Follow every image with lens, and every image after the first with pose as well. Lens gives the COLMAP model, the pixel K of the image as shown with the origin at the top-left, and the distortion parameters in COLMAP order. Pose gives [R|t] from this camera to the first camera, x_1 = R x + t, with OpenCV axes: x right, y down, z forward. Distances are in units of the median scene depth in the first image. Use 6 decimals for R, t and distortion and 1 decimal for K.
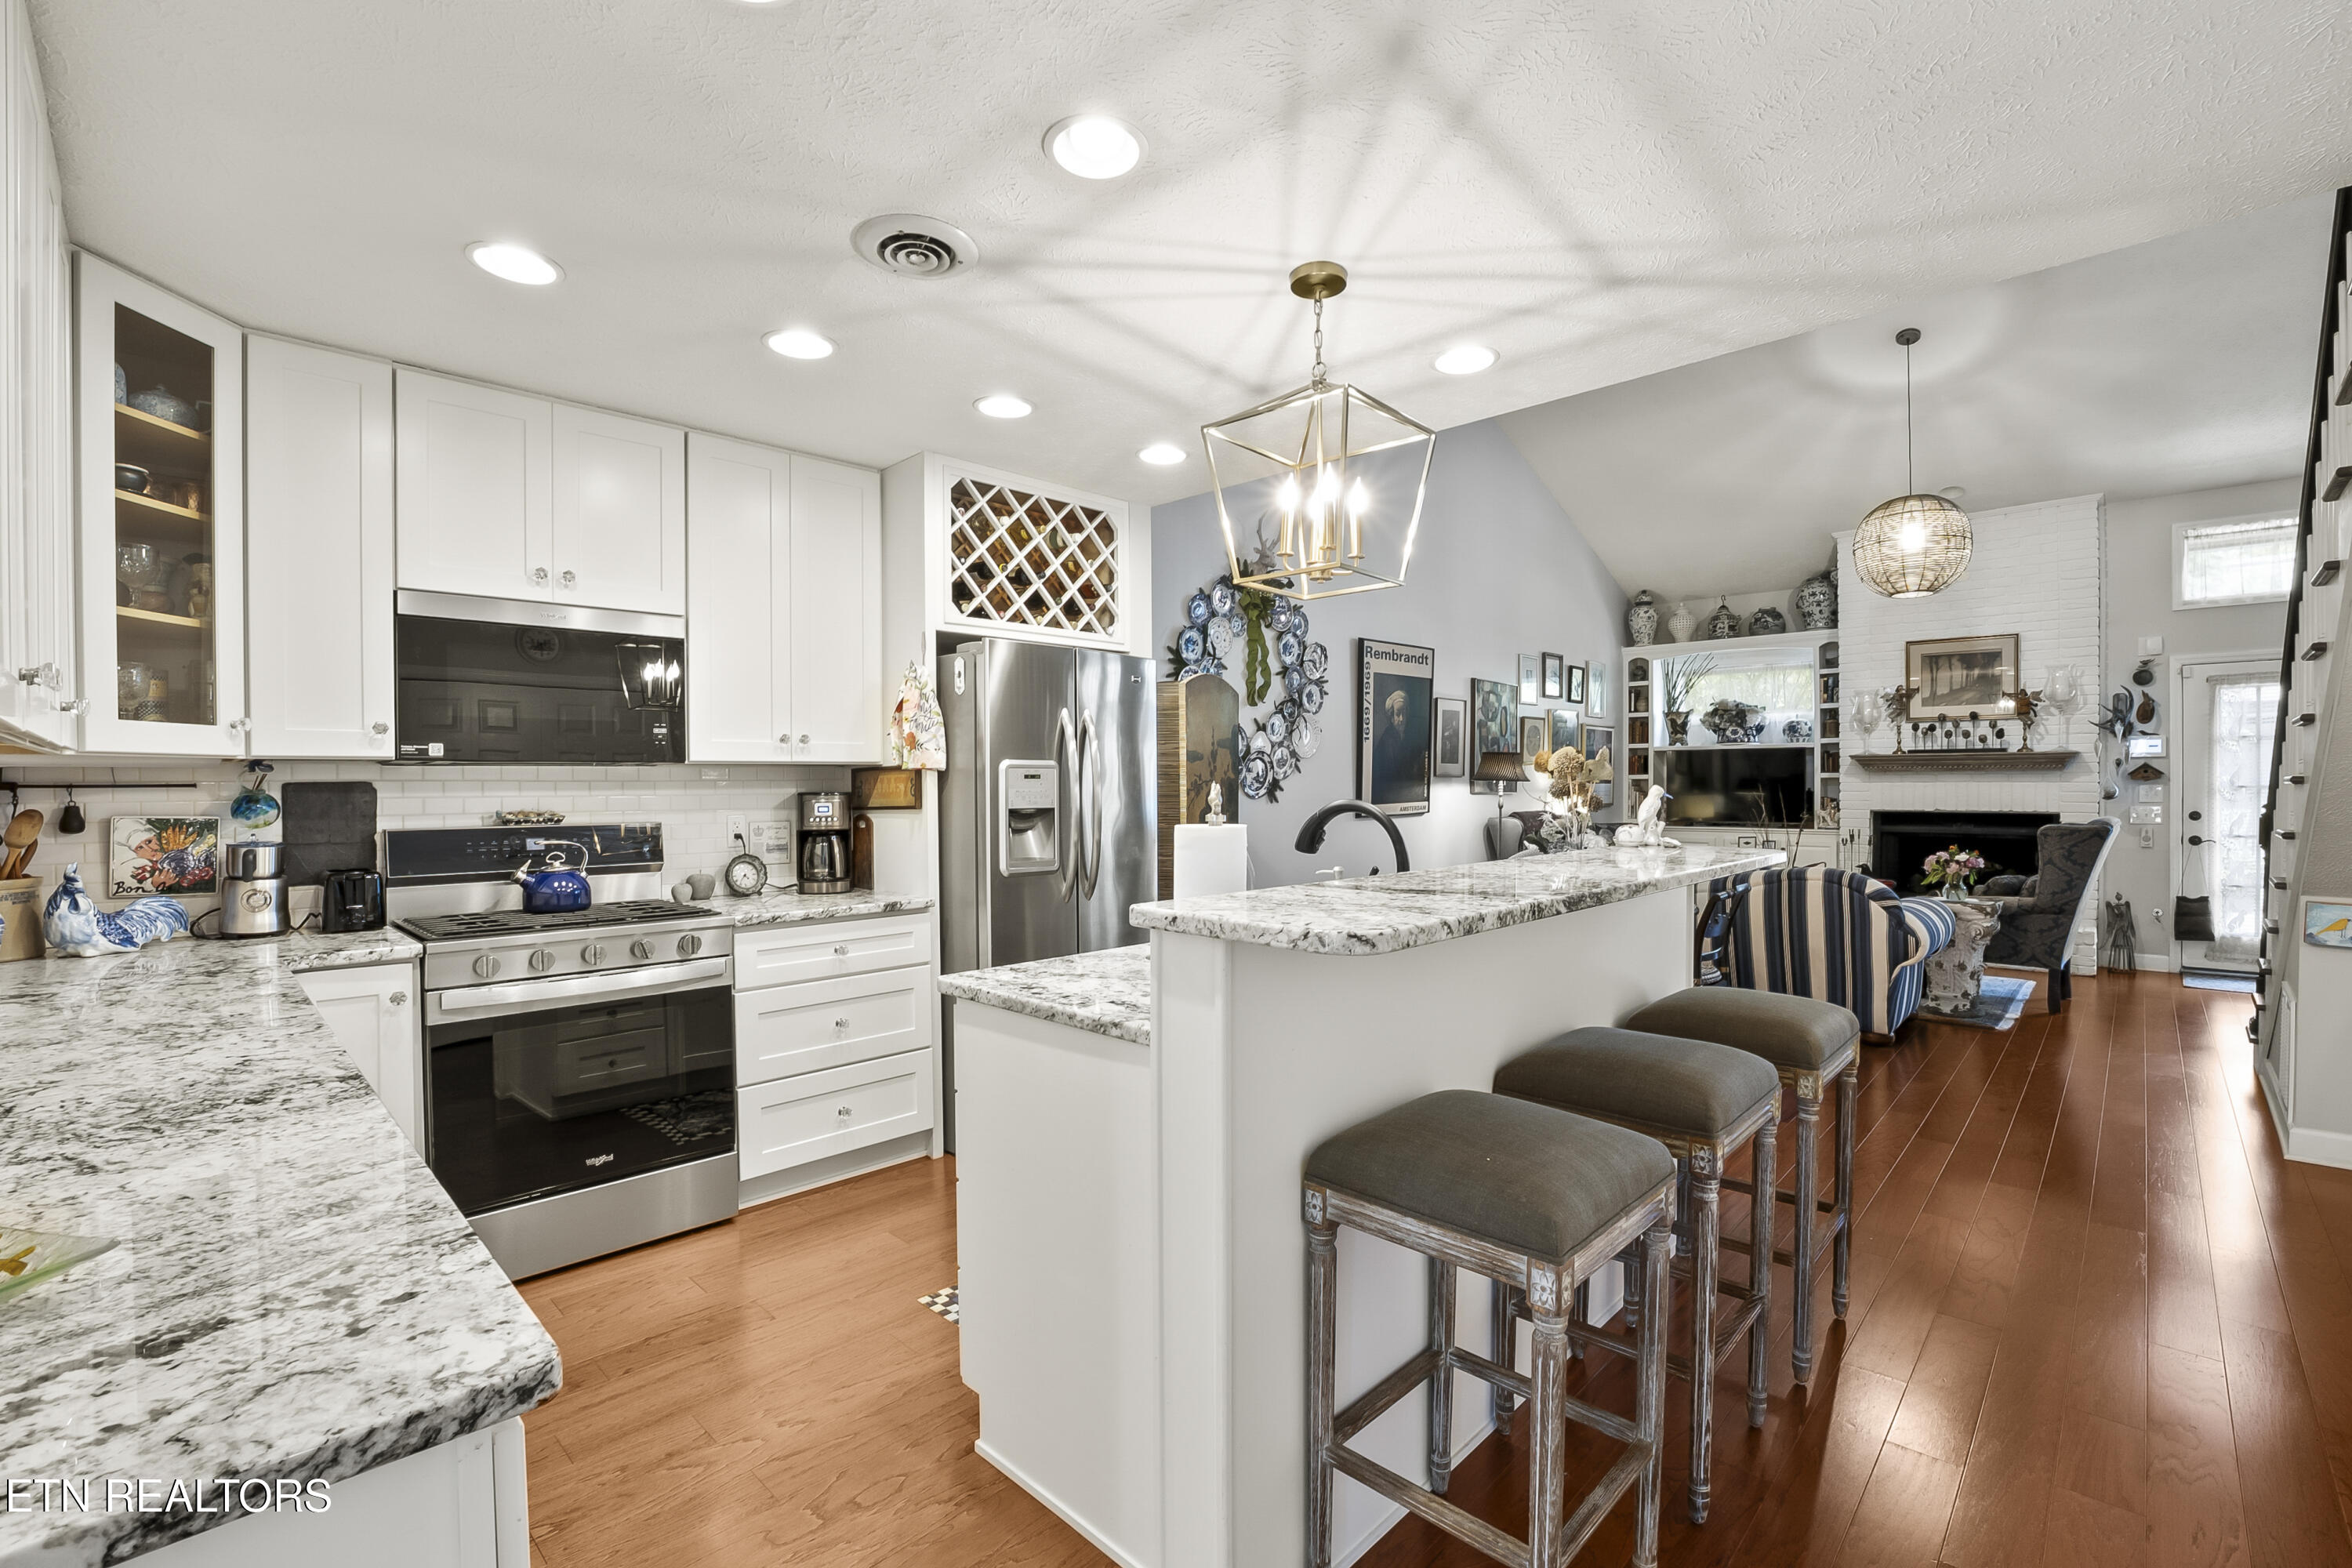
lens RADIAL K [[1027.1, 0, 1176.6], [0, 1027.1, 802.2], [0, 0, 1]] dist [-0.058986, 0.016536]
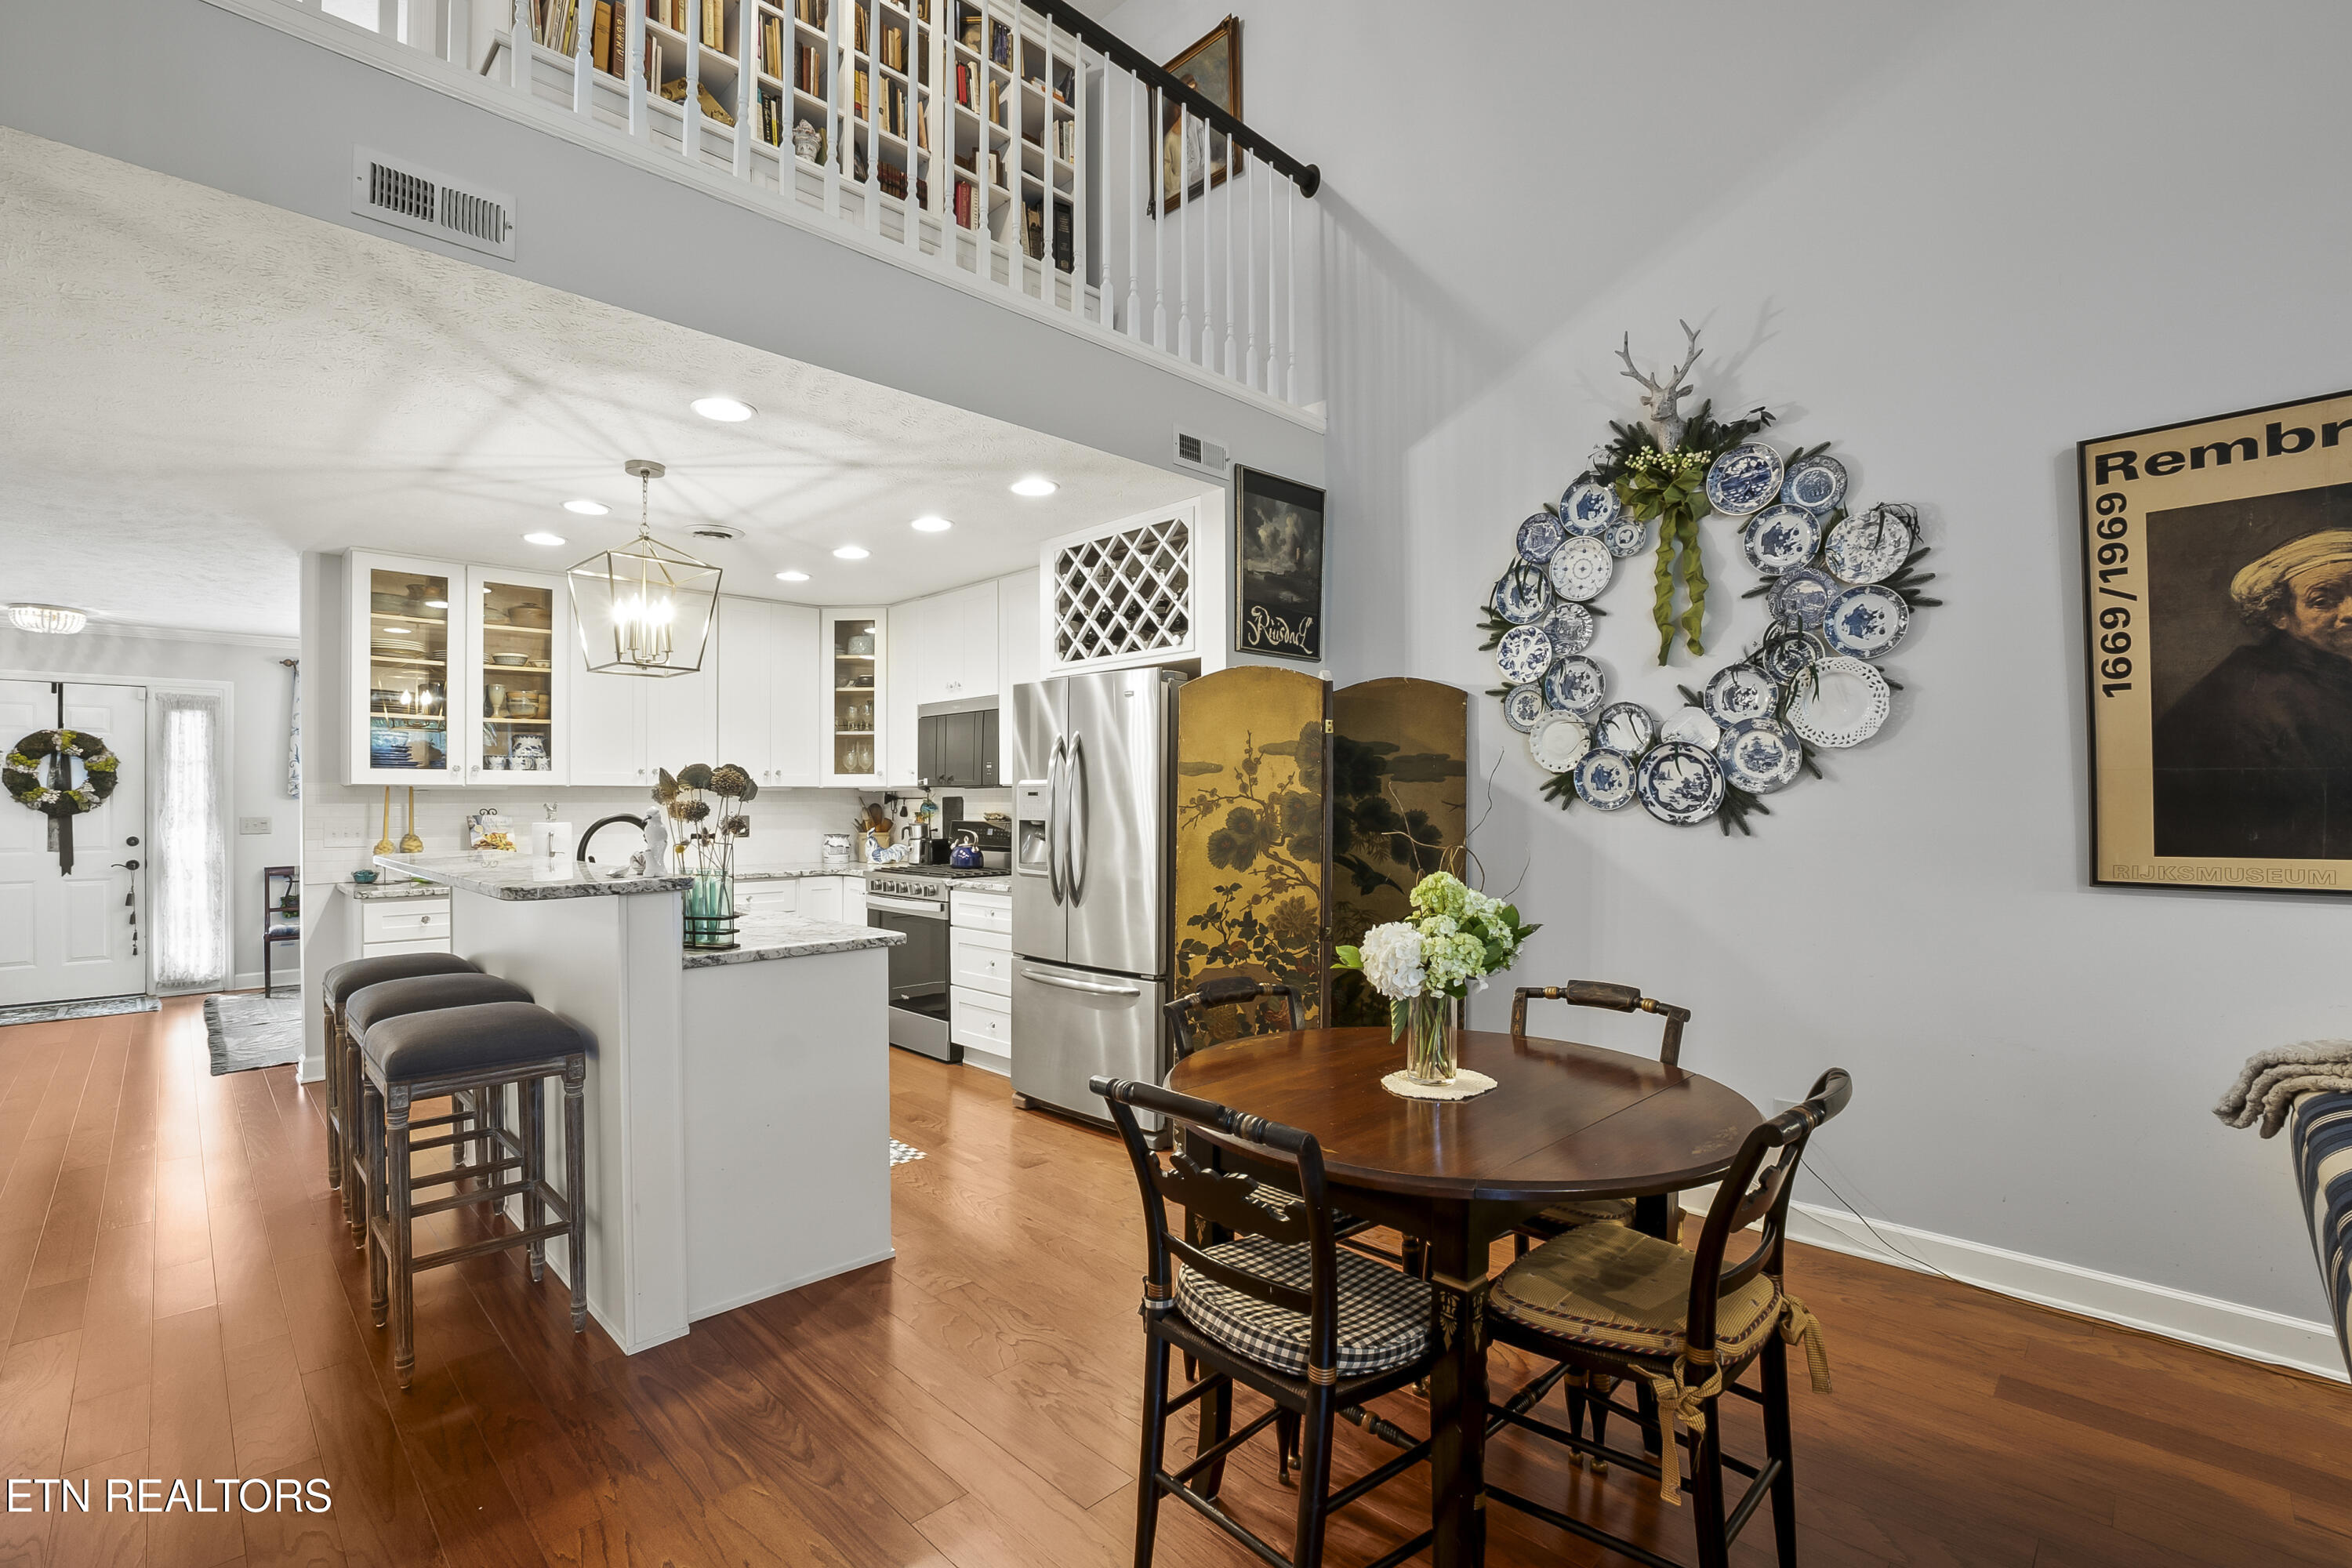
lens RADIAL K [[1045.9, 0, 1113.0], [0, 1045.9, 799.3], [0, 0, 1]] dist [-0.058408, 0.018326]
pose [[-0.049947, 0.005664, -0.998736, 0.638467], [-0.017636, 0.999823, 0.006553, -0.016515], [0.998596, 0.017941, -0.049838, 0.691036]]
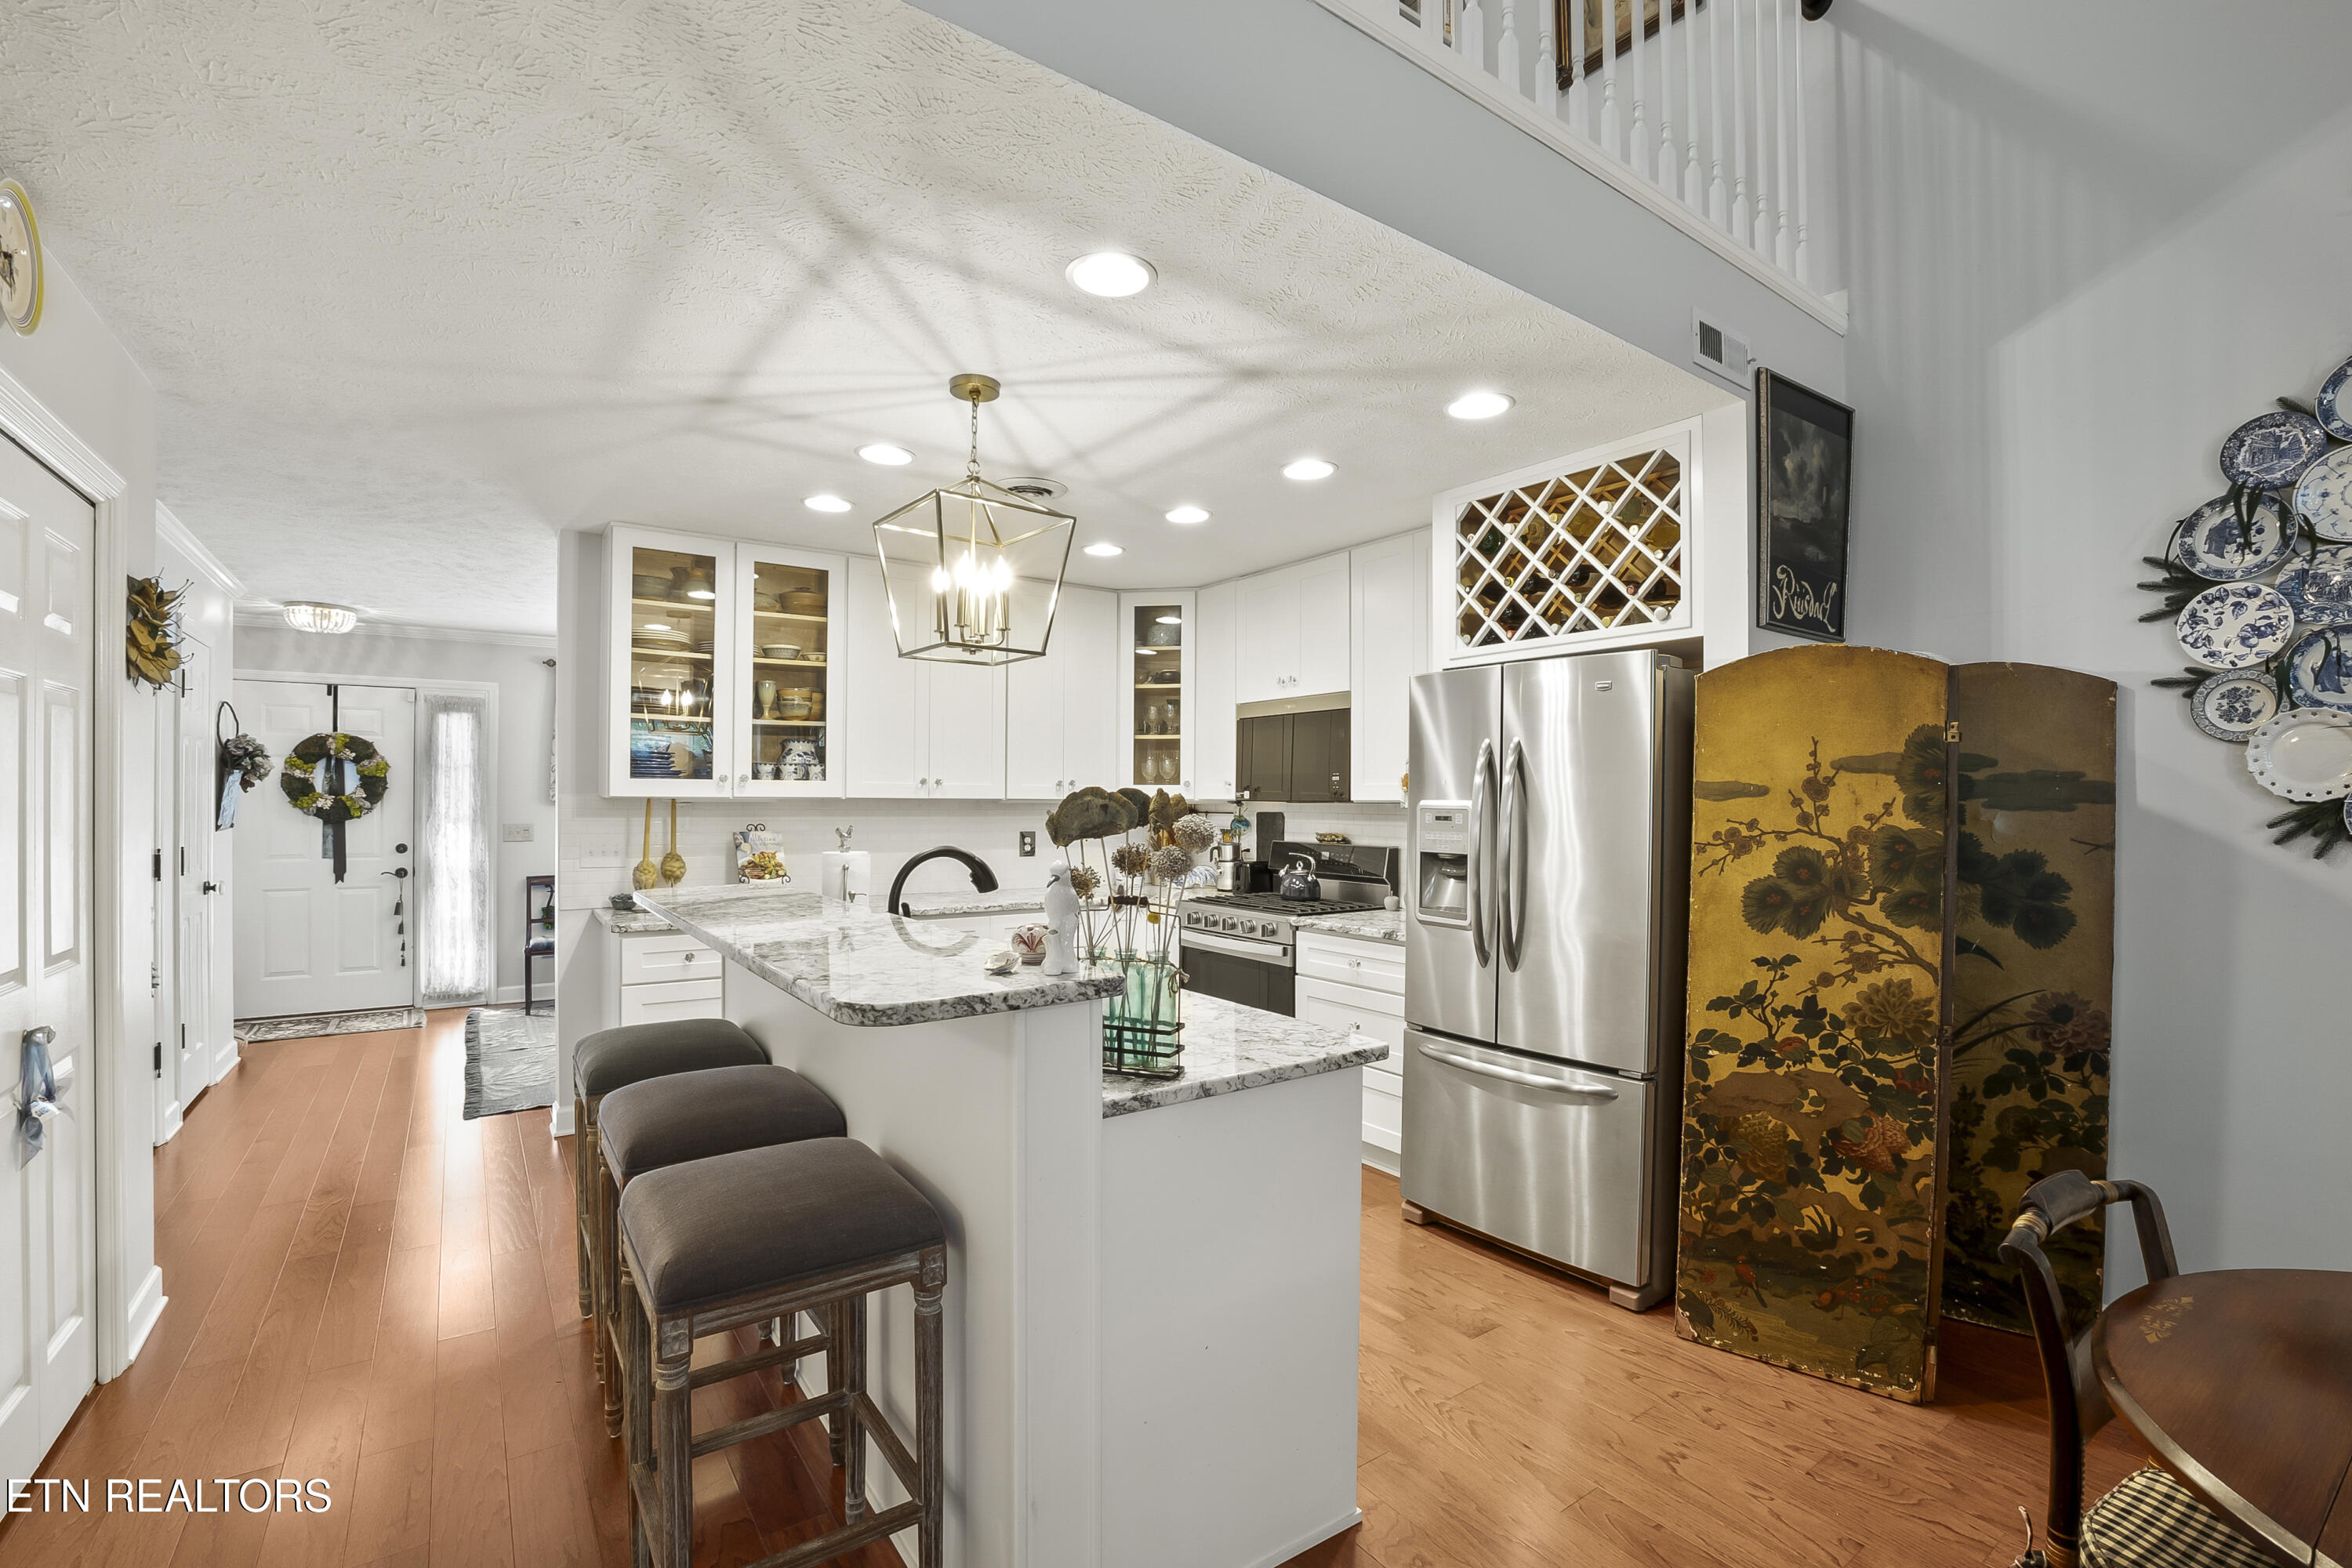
lens RADIAL K [[1027.1, 0, 1176.6], [0, 1027.1, 802.2], [0, 0, 1]] dist [-0.058986, 0.016536]
pose [[-0.182336, 0.006274, -0.983216, 0.475991], [-0.024996, 0.999627, 0.011014, -0.025654], [0.982918, 0.026584, -0.182111, 0.558873]]
